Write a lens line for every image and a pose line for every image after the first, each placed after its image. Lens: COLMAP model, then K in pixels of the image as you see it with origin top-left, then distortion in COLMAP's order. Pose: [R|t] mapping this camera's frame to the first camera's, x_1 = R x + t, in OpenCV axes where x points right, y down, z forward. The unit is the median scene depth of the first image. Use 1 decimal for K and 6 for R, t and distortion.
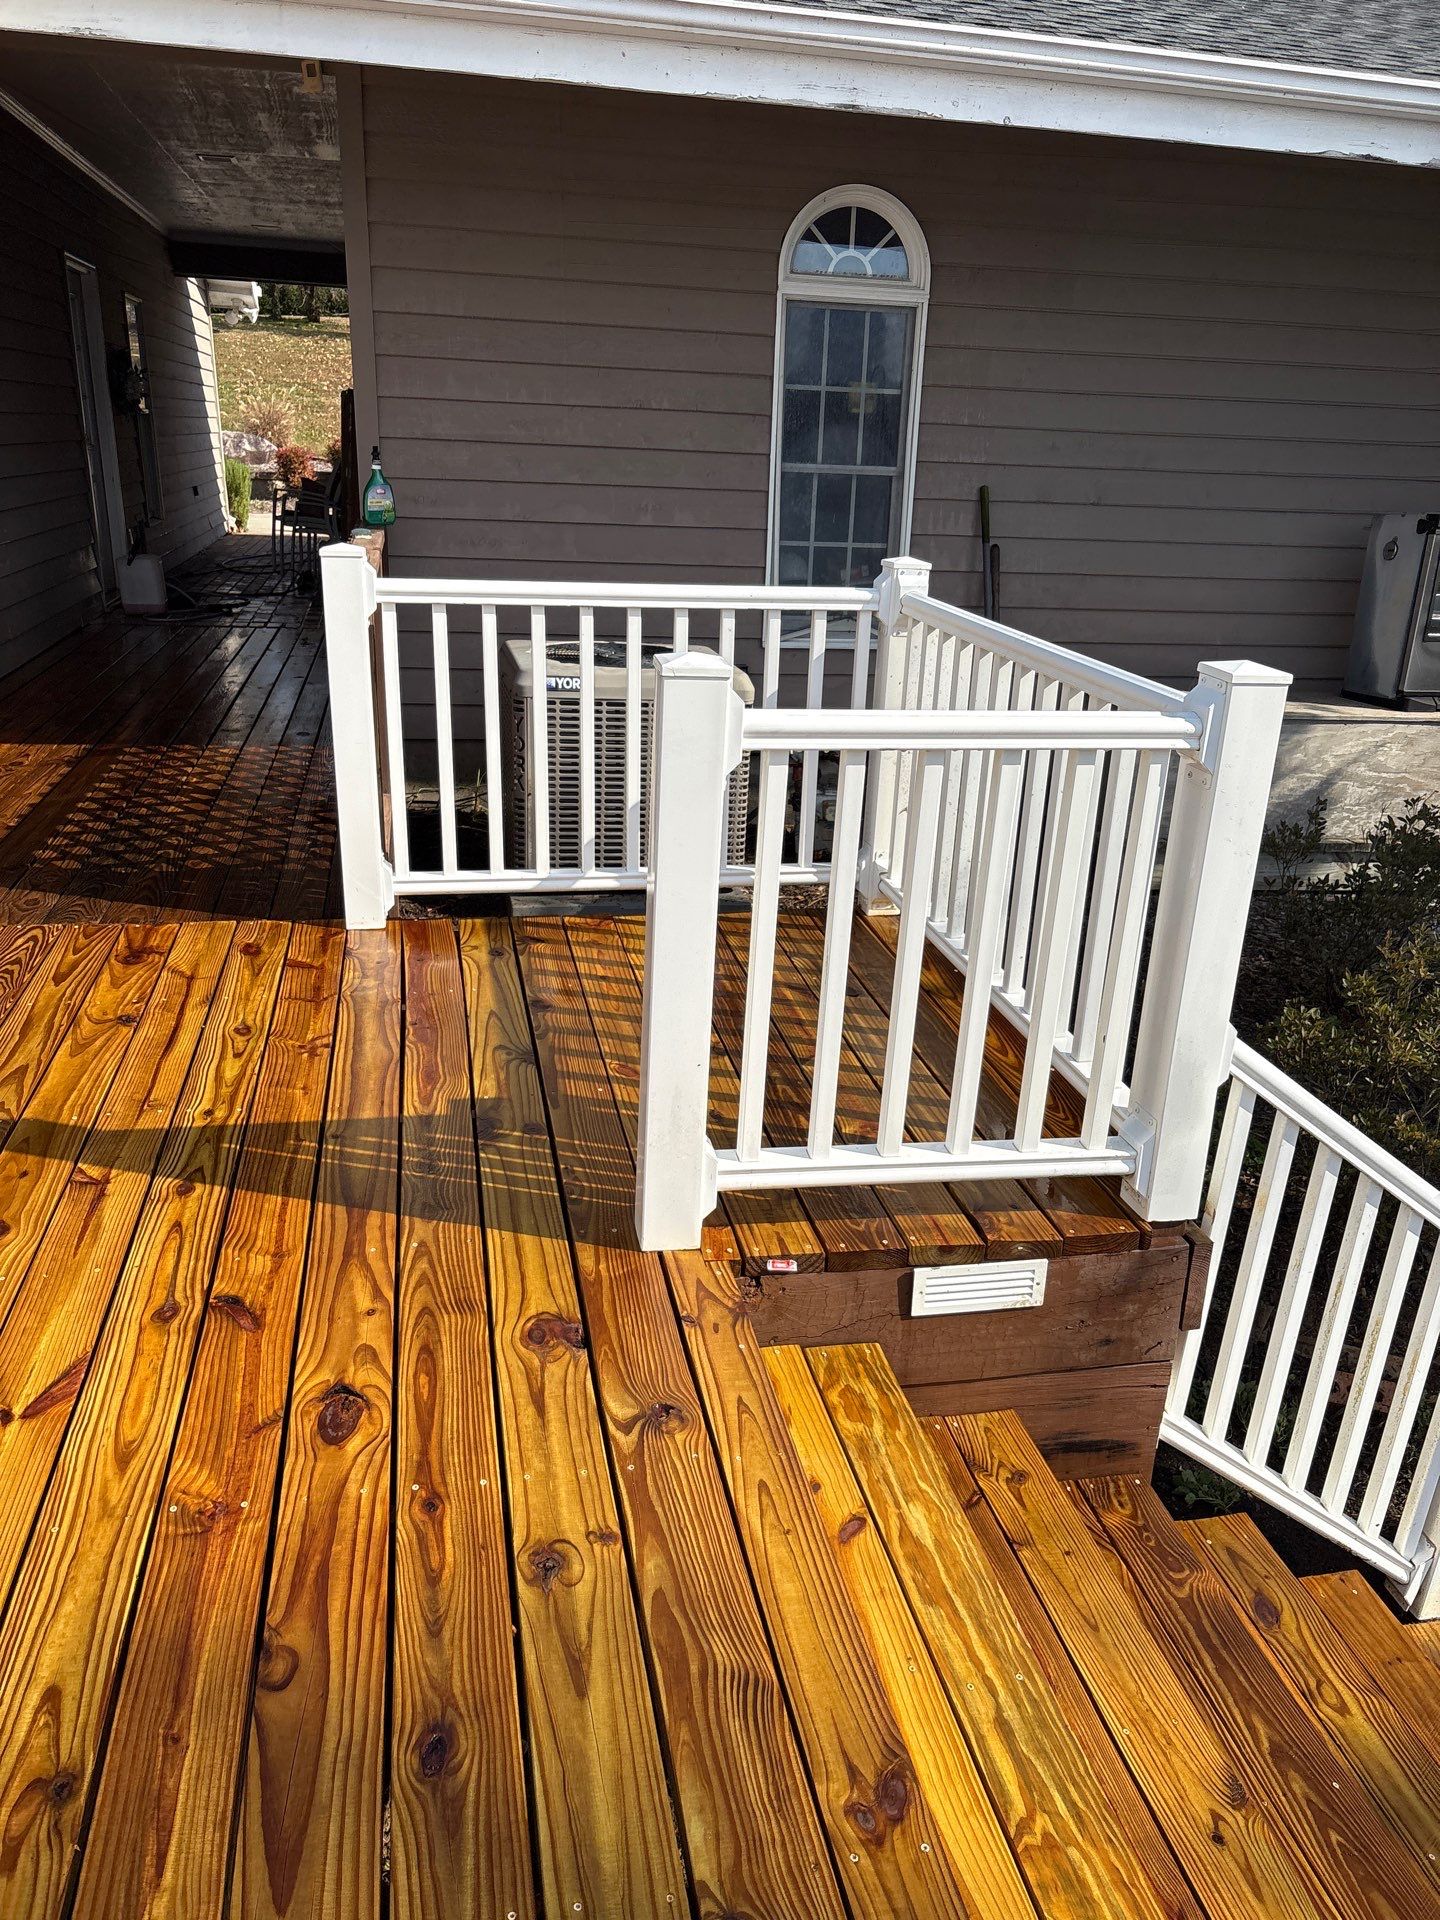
lens RADIAL K [[1419.5, 0, 725.8], [0, 1419.5, 846.9], [0, 0, 1]] dist [-0.001738, 0.002223]
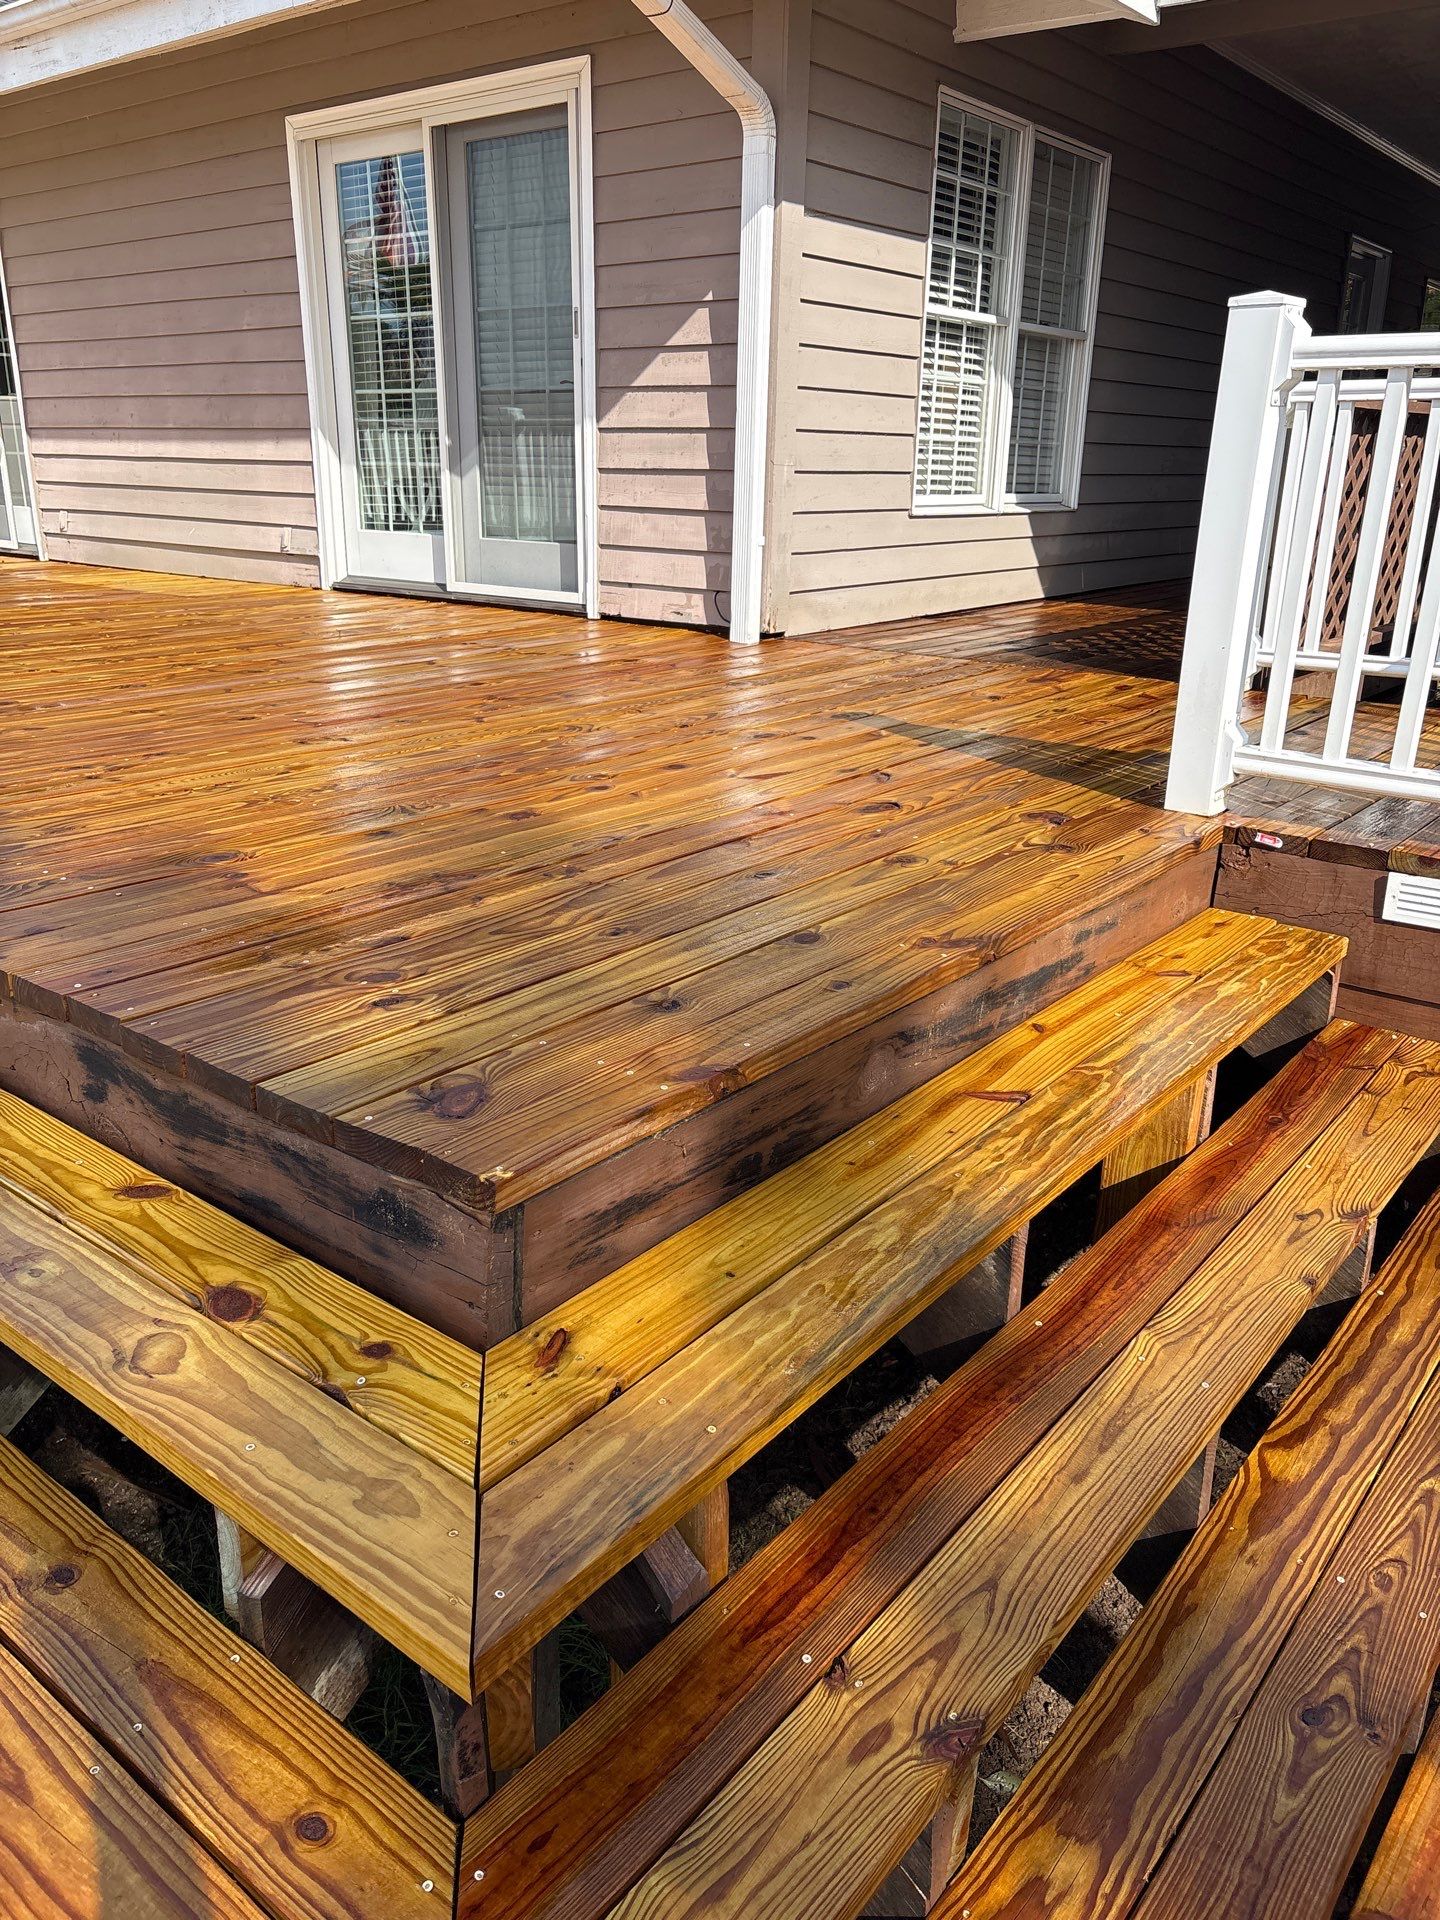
lens RADIAL K [[1419.5, 0, 725.8], [0, 1419.5, 846.9], [0, 0, 1]] dist [-0.001738, 0.002223]
pose [[0.645622, 0.177564, -0.742727, 0.605838], [-0.201697, 0.977705, 0.058413, 0.321486], [0.736540, 0.112093, 0.667042, -0.080829]]
